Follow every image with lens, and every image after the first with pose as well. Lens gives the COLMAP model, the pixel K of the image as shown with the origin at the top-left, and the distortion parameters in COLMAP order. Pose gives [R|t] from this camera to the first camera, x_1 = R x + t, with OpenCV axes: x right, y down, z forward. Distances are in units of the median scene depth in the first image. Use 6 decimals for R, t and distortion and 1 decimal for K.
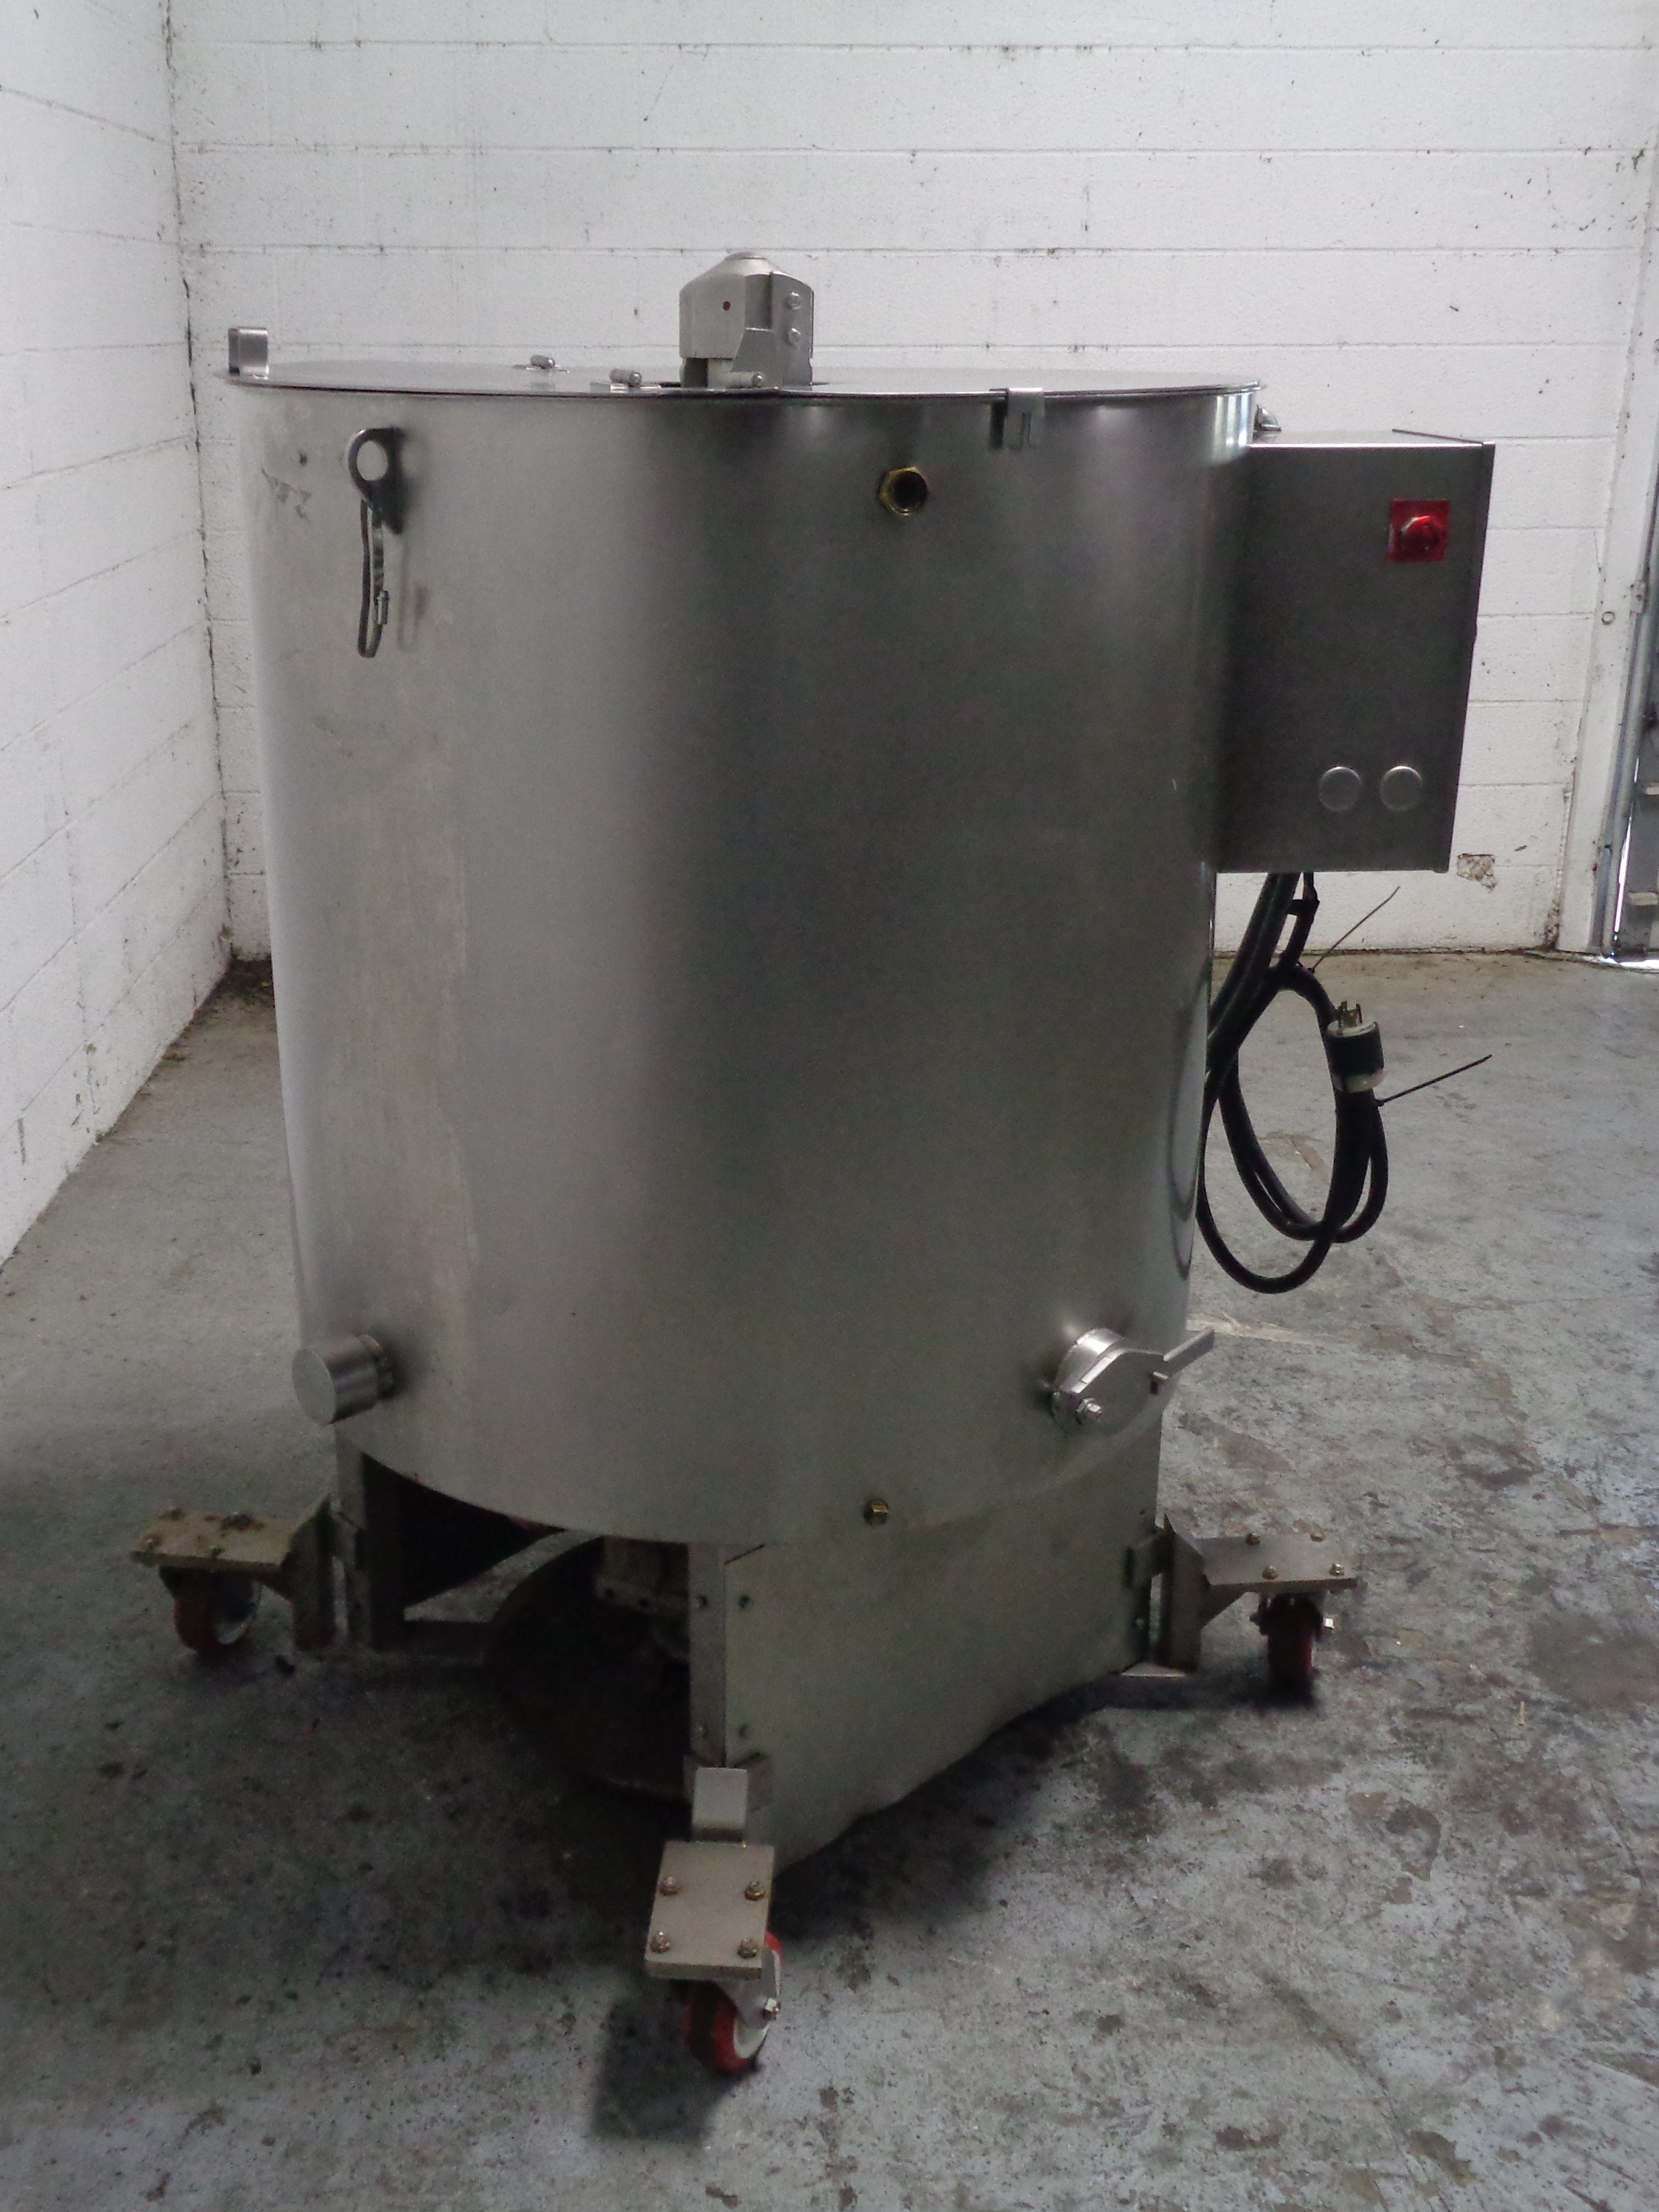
lens RADIAL K [[2262.4, 0, 639.2], [0, 2262.4, 1121.2], [0, 0, 1]] dist [0.004947, 0.000000]
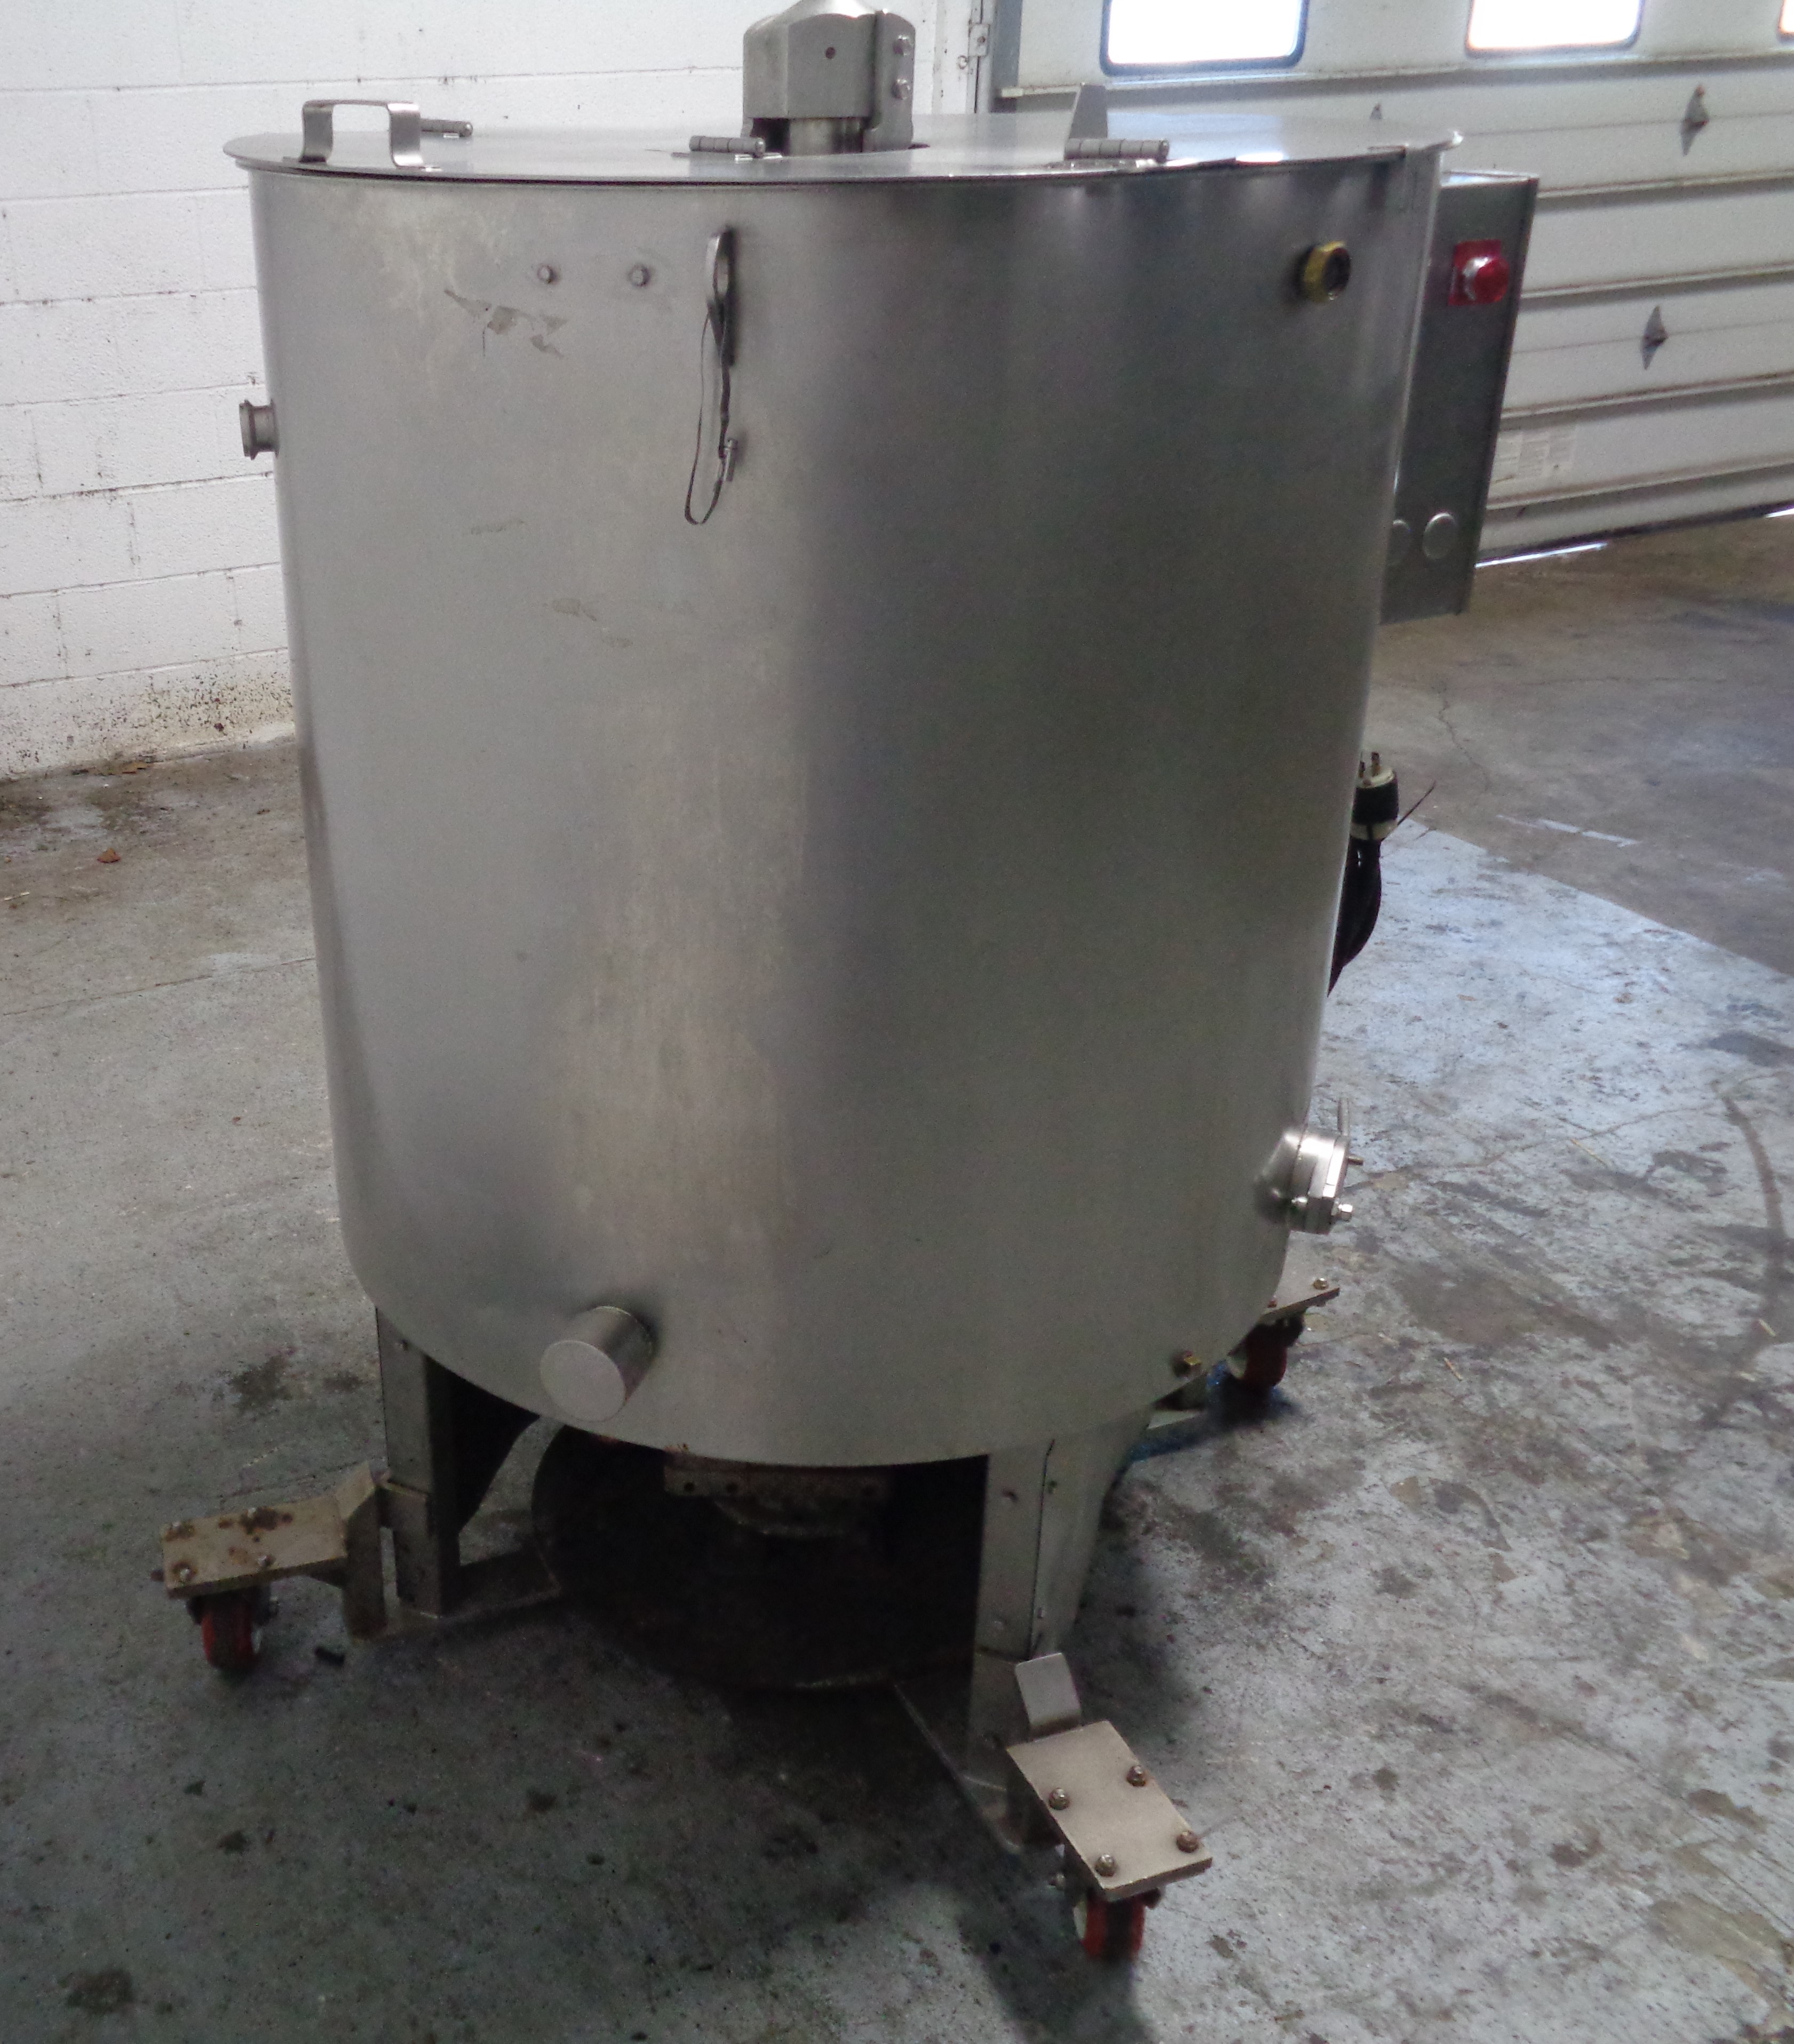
lens RADIAL K [[2112.0, 0, 560.0], [0, 2112.0, 1059.8], [0, 0, 1]] dist [0.018571, 0.000000]
pose [[0.910586, -0.196574, 0.363581, -0.396041], [0.156111, 0.978076, 0.137829, -0.107625], [-0.382704, -0.068746, 0.921310, 0.257301]]
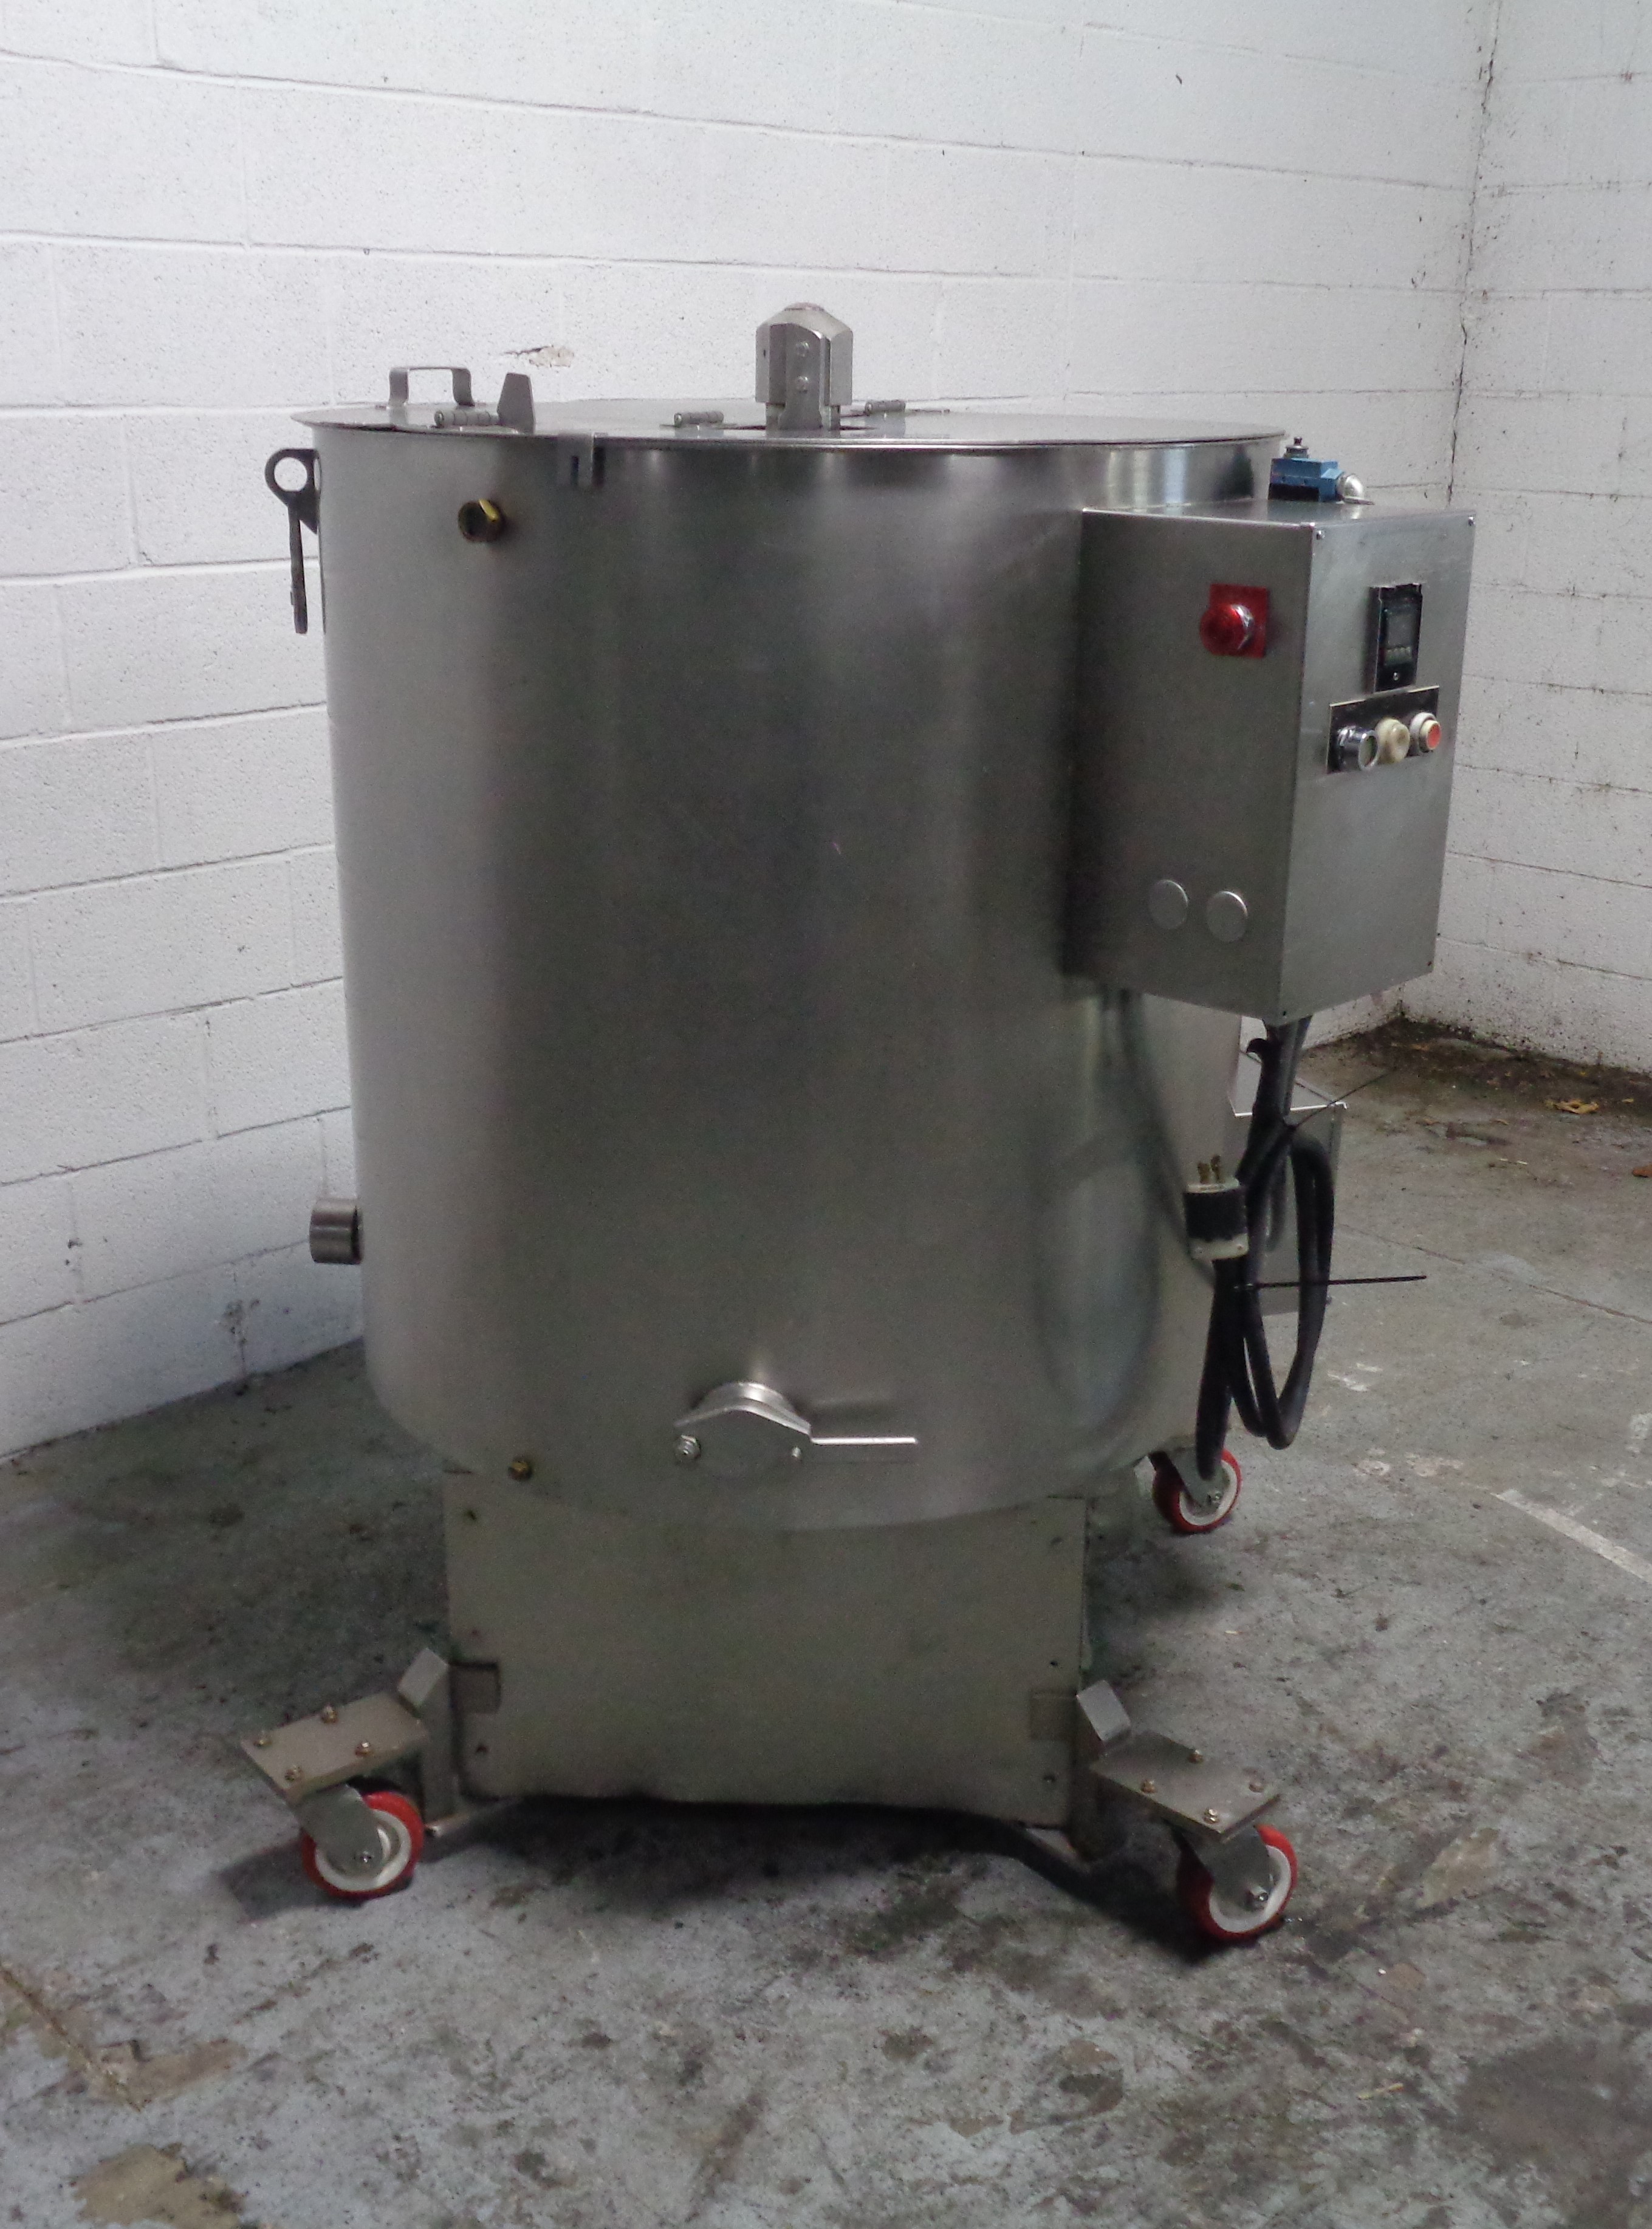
lens RADIAL K [[2279.8, 0, 759.3], [0, 2279.8, 1165.4], [0, 0, 1]] dist [0.004947, 0.000000]
pose [[0.688173, 0.250958, -0.680763, 0.803897], [-0.252569, 0.962451, 0.099482, -0.094721], [0.680167, 0.103479, 0.725717, 0.247996]]
